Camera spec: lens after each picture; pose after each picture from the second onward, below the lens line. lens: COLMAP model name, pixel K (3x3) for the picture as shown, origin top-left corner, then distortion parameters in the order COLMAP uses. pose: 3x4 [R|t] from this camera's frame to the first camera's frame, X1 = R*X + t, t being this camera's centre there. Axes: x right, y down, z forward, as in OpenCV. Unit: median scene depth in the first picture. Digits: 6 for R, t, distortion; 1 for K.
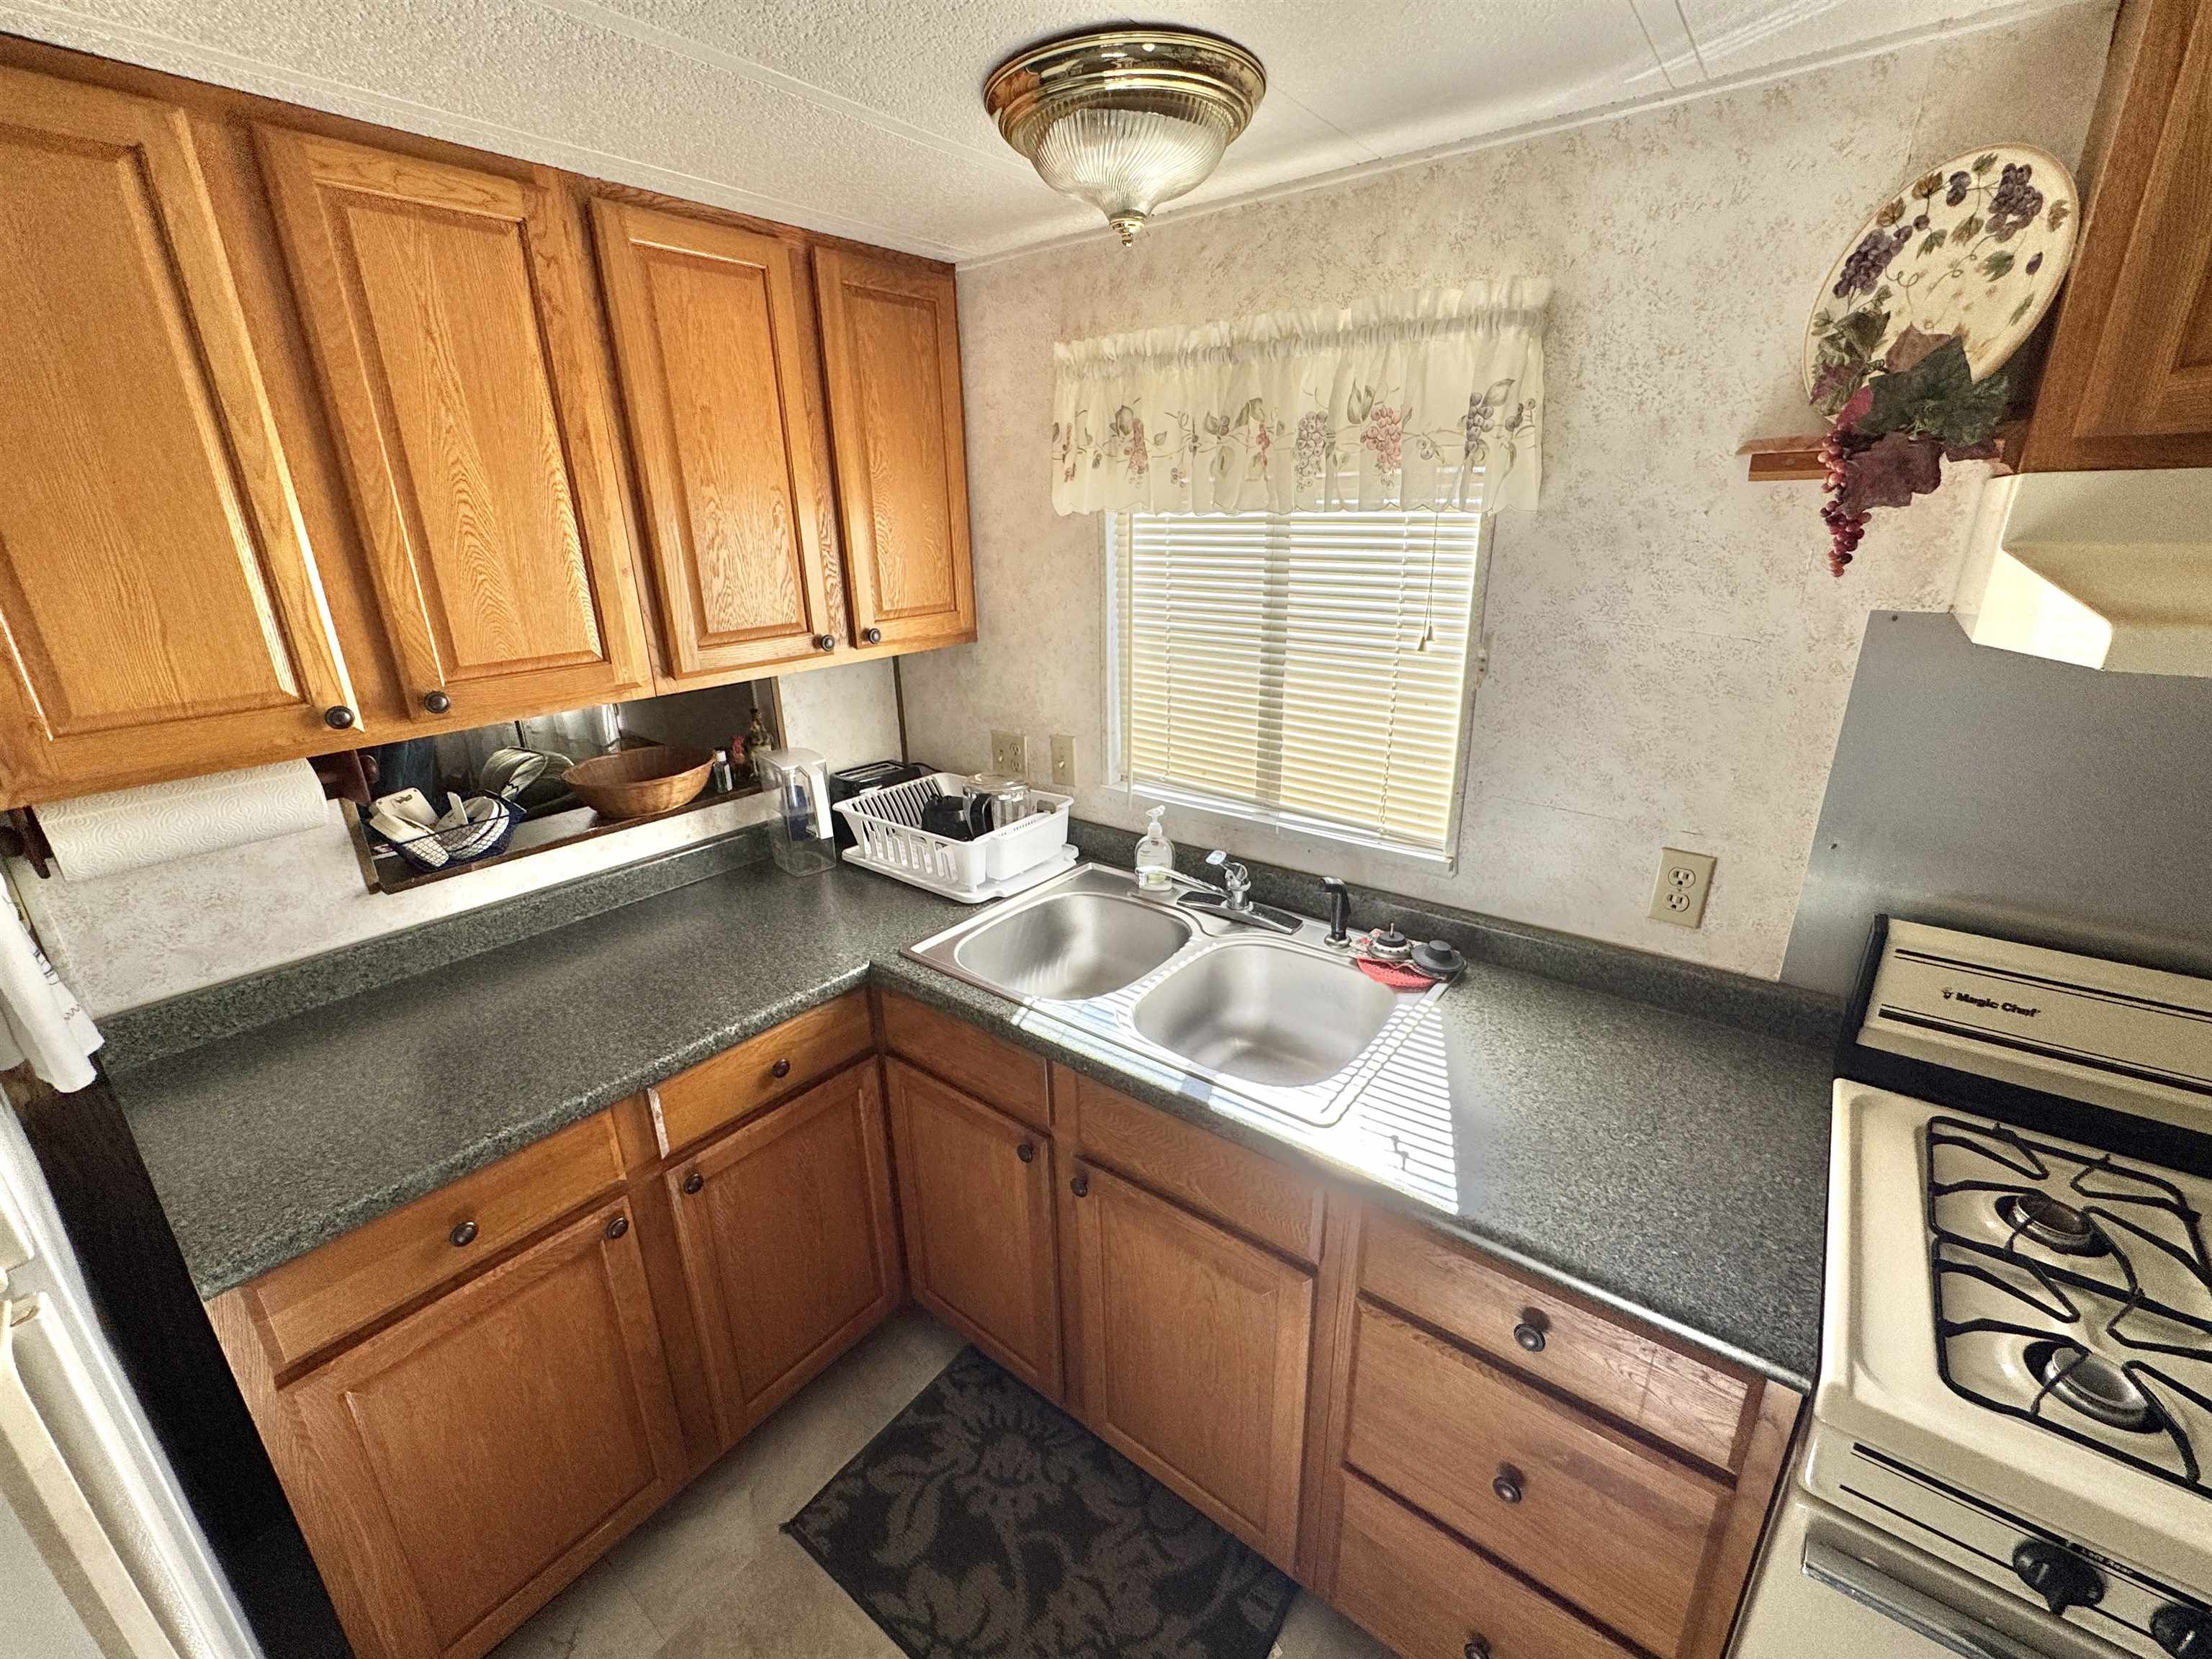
lens RADIAL K [[919.7, 0, 1100.8], [0, 919.7, 829.1], [0, 0, 1]] dist [-0.001872, 0.000533]
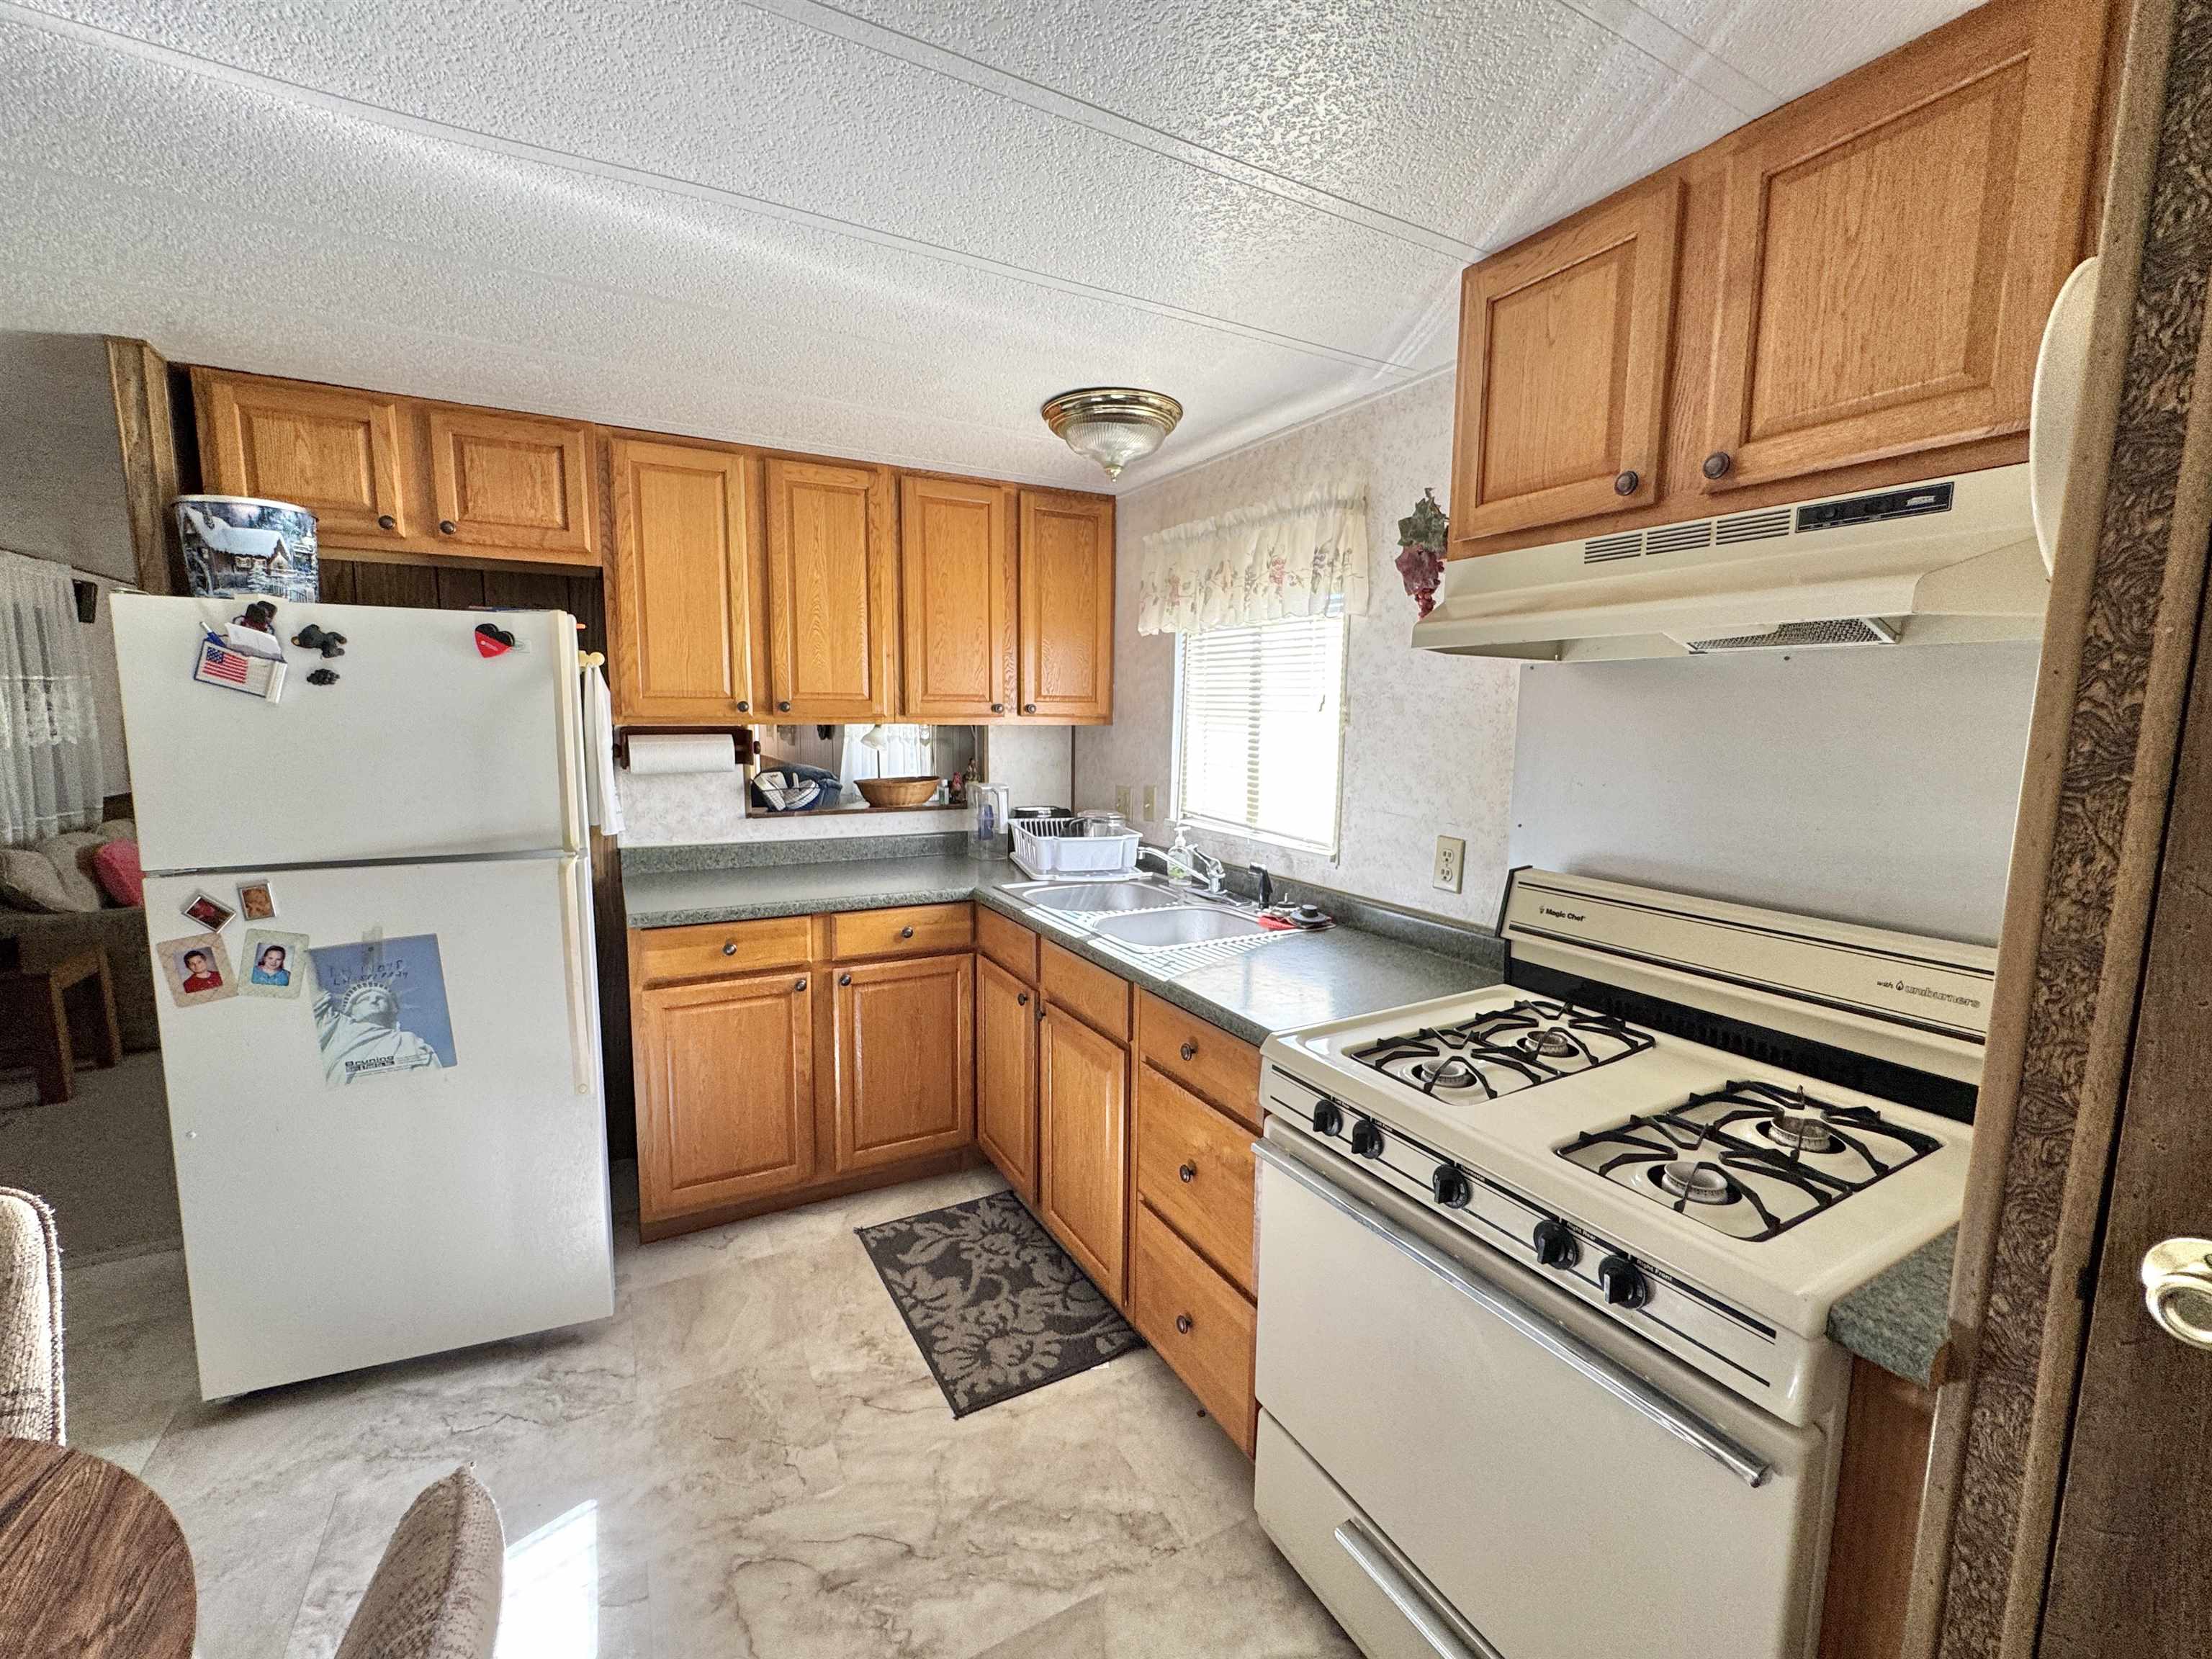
lens RADIAL K [[919.7, 0, 1100.8], [0, 919.7, 829.1], [0, 0, 1]] dist [-0.001872, 0.000533]
pose [[0.917195, 0.081920, -0.389927, 0.621055], [-0.161178, 0.971273, -0.175072, 0.312736], [0.364383, 0.223423, 0.904050, -0.441760]]
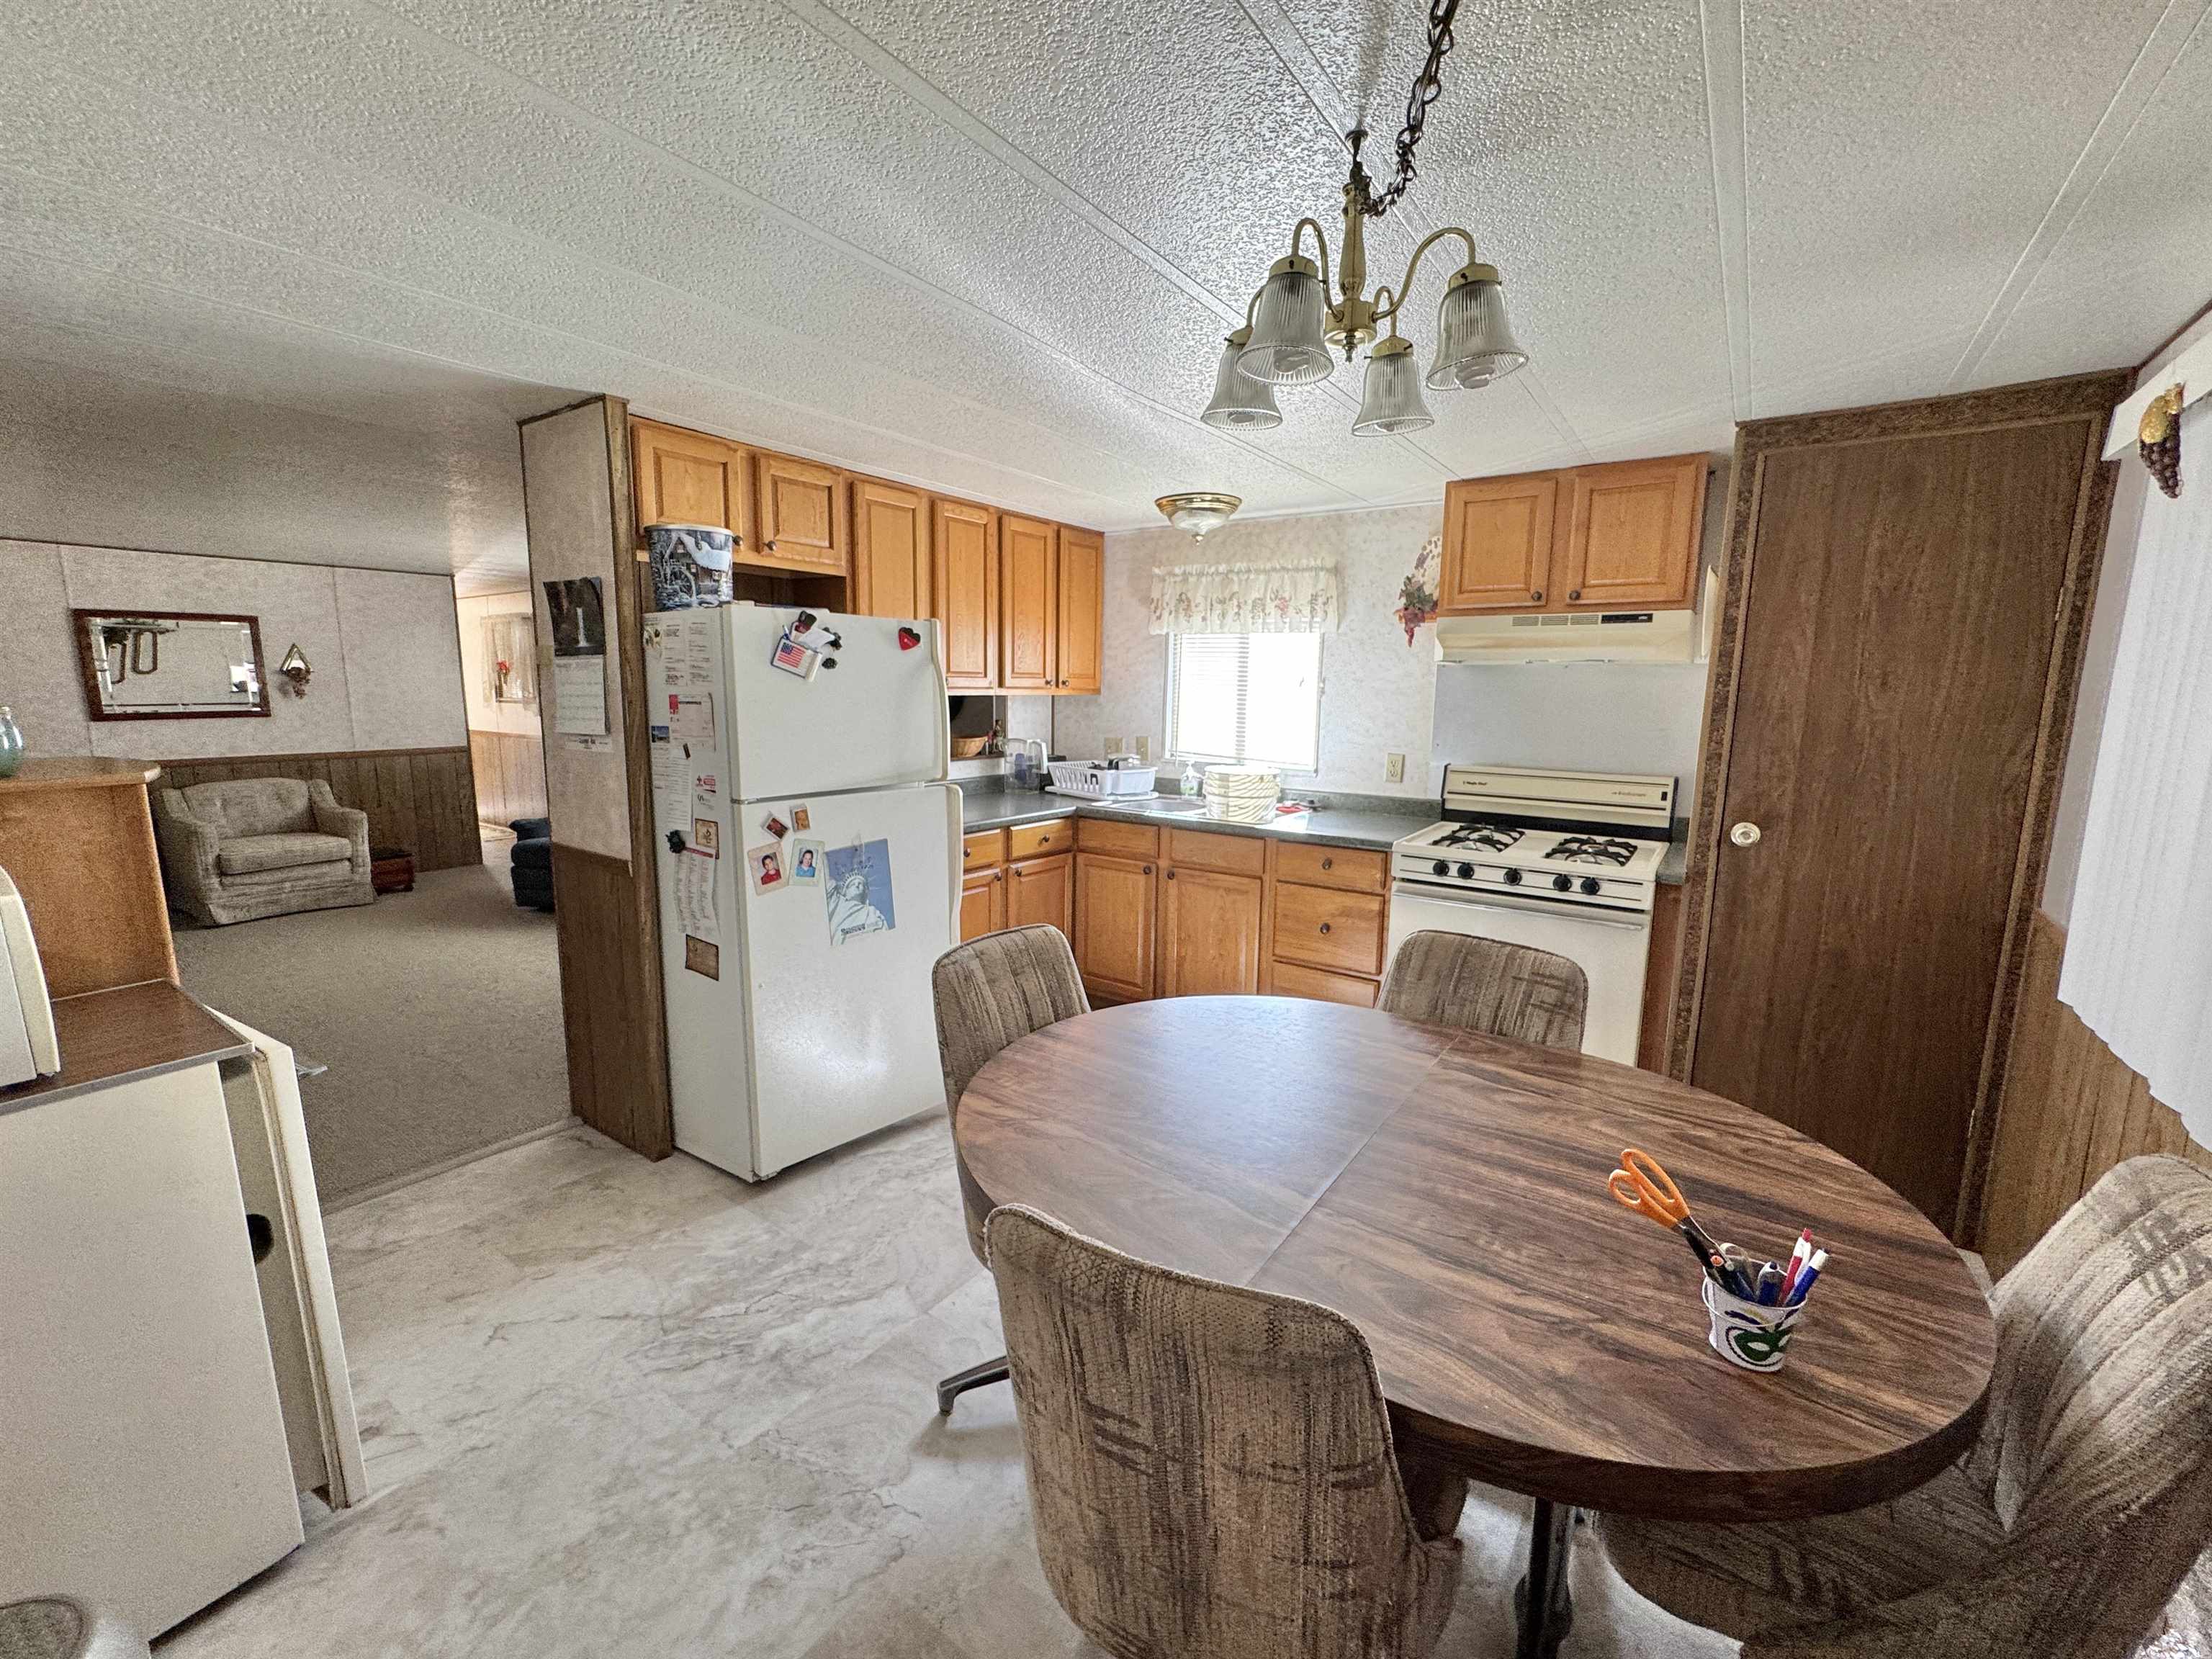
lens RADIAL K [[916.8, 0, 1106.0], [0, 916.8, 829.5], [0, 0, 1]] dist [-0.002127, -0.000270]
pose [[0.998265, 0.028981, 0.051257, -0.313373], [-0.019264, 0.983333, -0.180791, 0.674525], [-0.055643, 0.179490, 0.982185, -1.416353]]
